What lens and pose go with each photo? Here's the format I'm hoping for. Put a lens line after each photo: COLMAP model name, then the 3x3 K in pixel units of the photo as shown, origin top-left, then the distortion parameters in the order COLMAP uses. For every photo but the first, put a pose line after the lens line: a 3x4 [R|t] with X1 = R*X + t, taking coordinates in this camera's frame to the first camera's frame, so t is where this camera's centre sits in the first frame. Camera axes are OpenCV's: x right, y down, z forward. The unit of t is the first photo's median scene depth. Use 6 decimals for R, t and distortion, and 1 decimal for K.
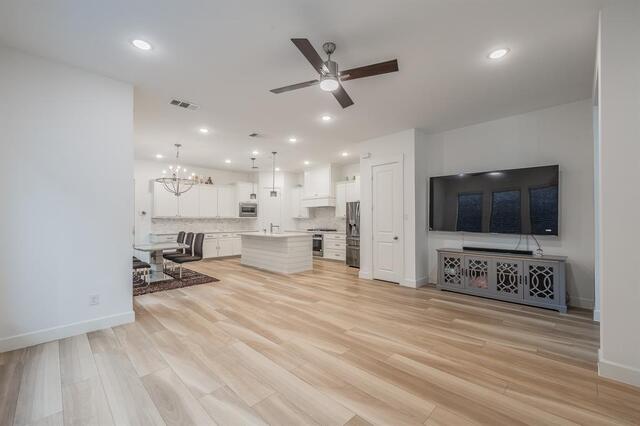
lens RADIAL K [[259.9, 0, 321.3], [0, 259.9, 217.0], [0, 0, 1]] dist [0.023497, -0.000011]
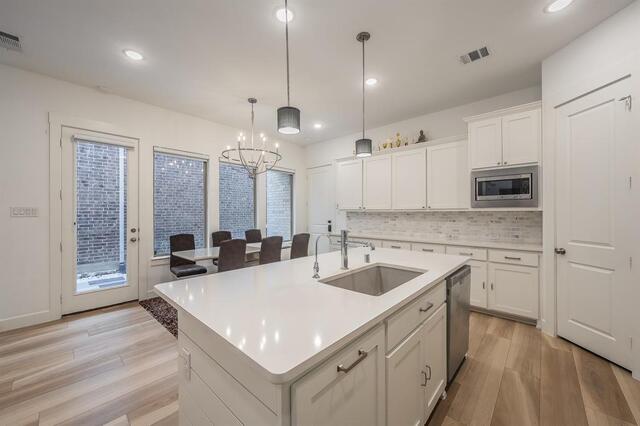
lens RADIAL K [[250.2, 0, 321.9], [0, 250.2, 210.3], [0, 0, 1]] dist [0.001713, 0.000174]
pose [[0.028840, -0.006523, -0.999563, 0.064532], [0.011683, 0.999913, -0.006188, 0.004135], [0.999516, -0.011500, 0.028913, 0.929125]]
